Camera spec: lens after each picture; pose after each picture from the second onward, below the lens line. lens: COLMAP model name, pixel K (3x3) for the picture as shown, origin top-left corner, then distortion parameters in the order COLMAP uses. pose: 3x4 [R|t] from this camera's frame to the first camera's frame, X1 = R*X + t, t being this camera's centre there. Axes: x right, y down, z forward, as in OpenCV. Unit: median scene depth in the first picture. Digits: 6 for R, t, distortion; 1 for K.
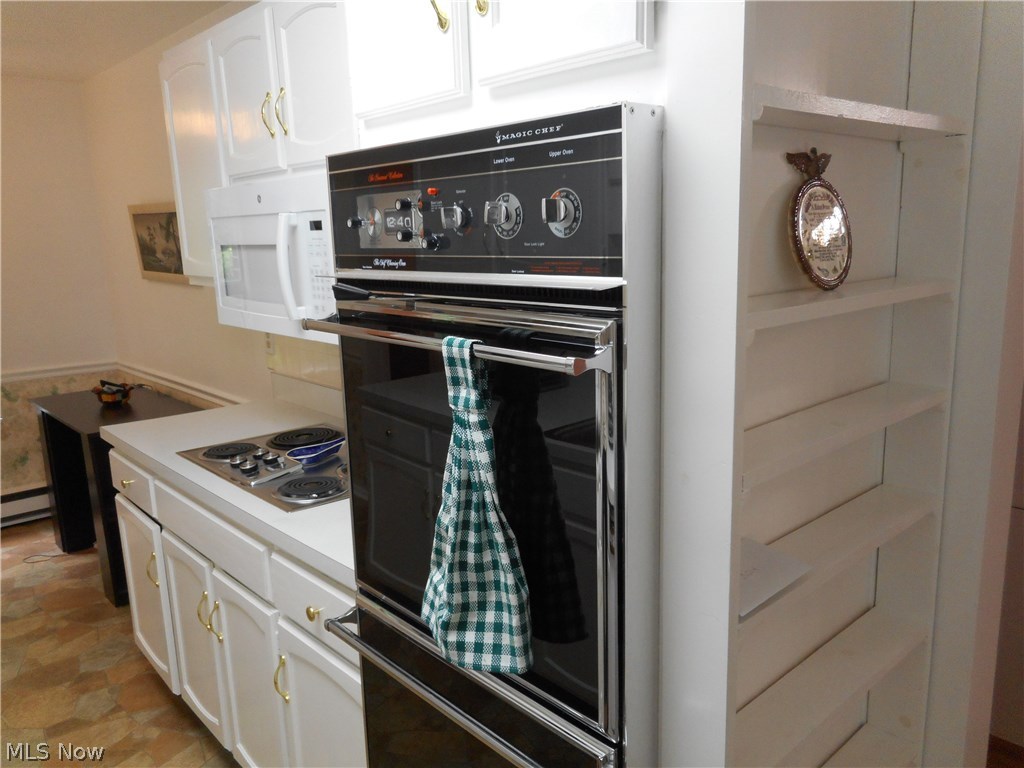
lens RADIAL K [[776.2, 0, 512.4], [0, 776.2, 386.9], [0, 0, 1]] dist [0.009094, -0.000115]
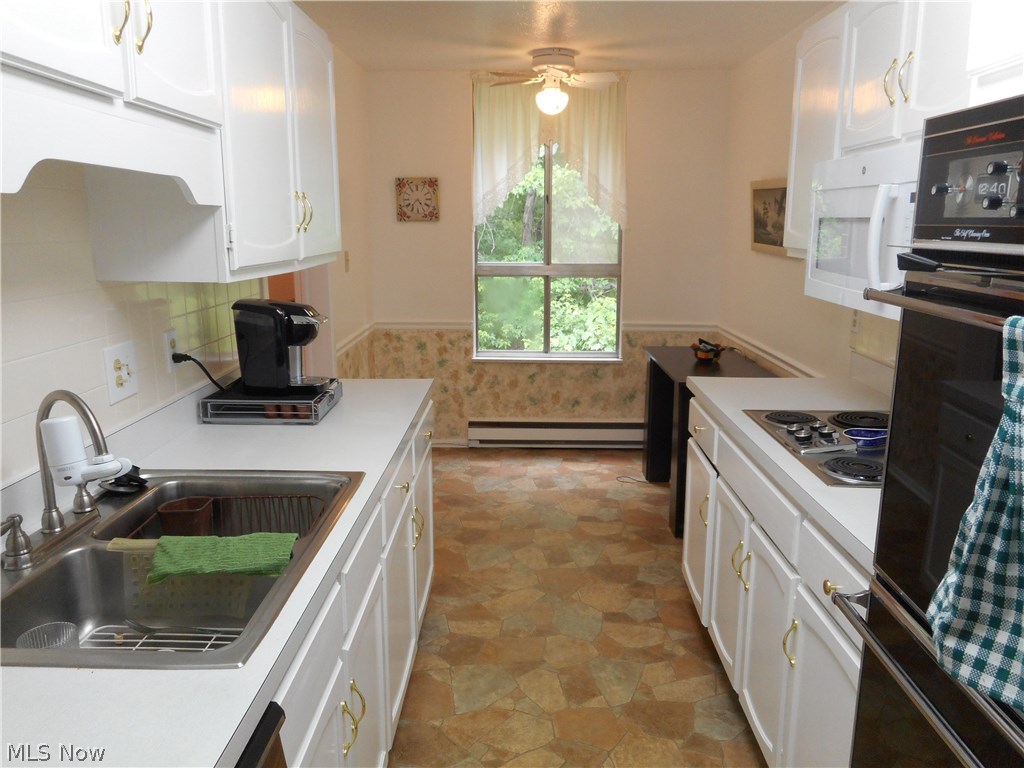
lens RADIAL K [[776.2, 0, 512.4], [0, 776.2, 386.9], [0, 0, 1]] dist [0.009094, -0.000115]
pose [[0.730201, 0.172810, -0.661016, 0.047498], [-0.156168, 0.984087, 0.084758, 0.013592], [0.665145, 0.041339, 0.745569, -0.018370]]
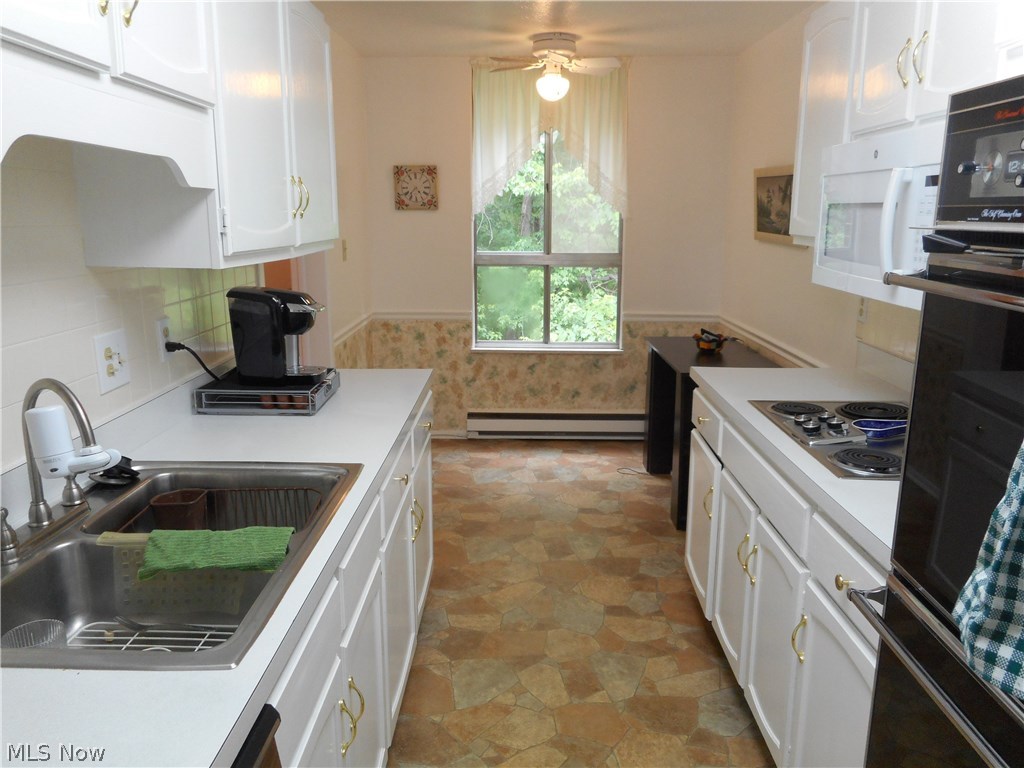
lens RADIAL K [[776.2, 0, 512.4], [0, 776.2, 386.9], [0, 0, 1]] dist [0.009094, -0.000115]
pose [[0.731865, 0.180383, -0.657141, 0.027814], [-0.156920, 0.983024, 0.095074, 0.018808], [0.663136, 0.033537, 0.747747, -0.003309]]
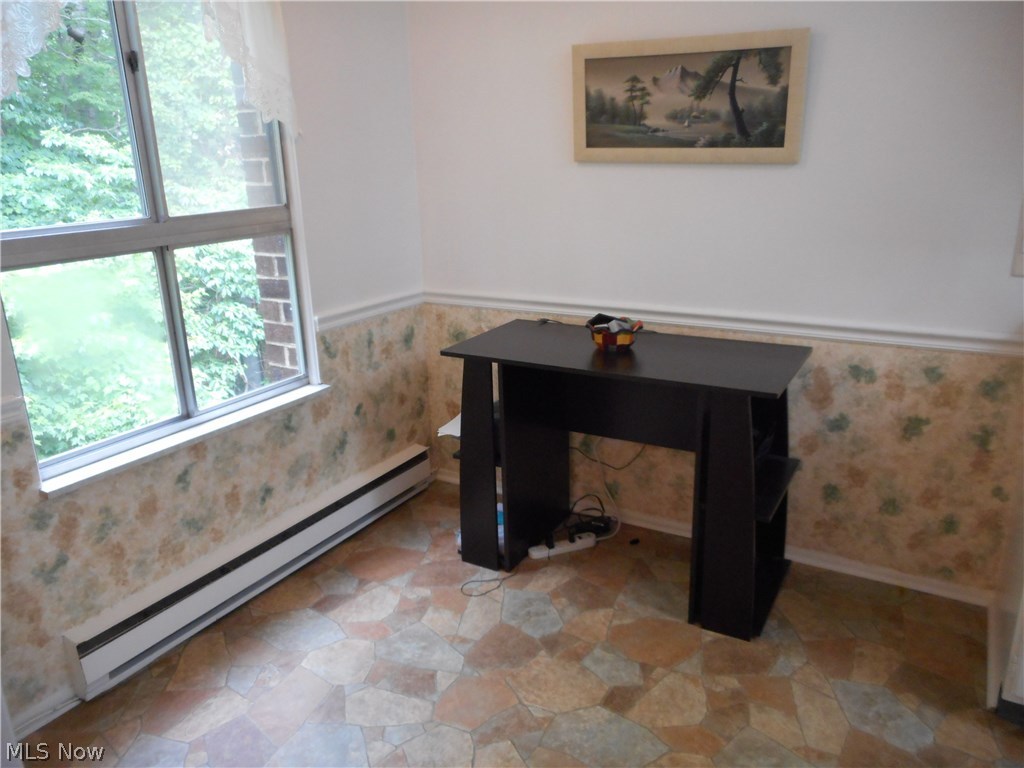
lens RADIAL K [[776.2, 0, 512.4], [0, 776.2, 386.9], [0, 0, 1]] dist [0.009094, -0.000115]
pose [[0.953179, -0.084061, 0.290489, -1.489019], [0.054465, 0.992601, 0.108518, -0.042741], [-0.297462, -0.087616, 0.950705, 0.724437]]
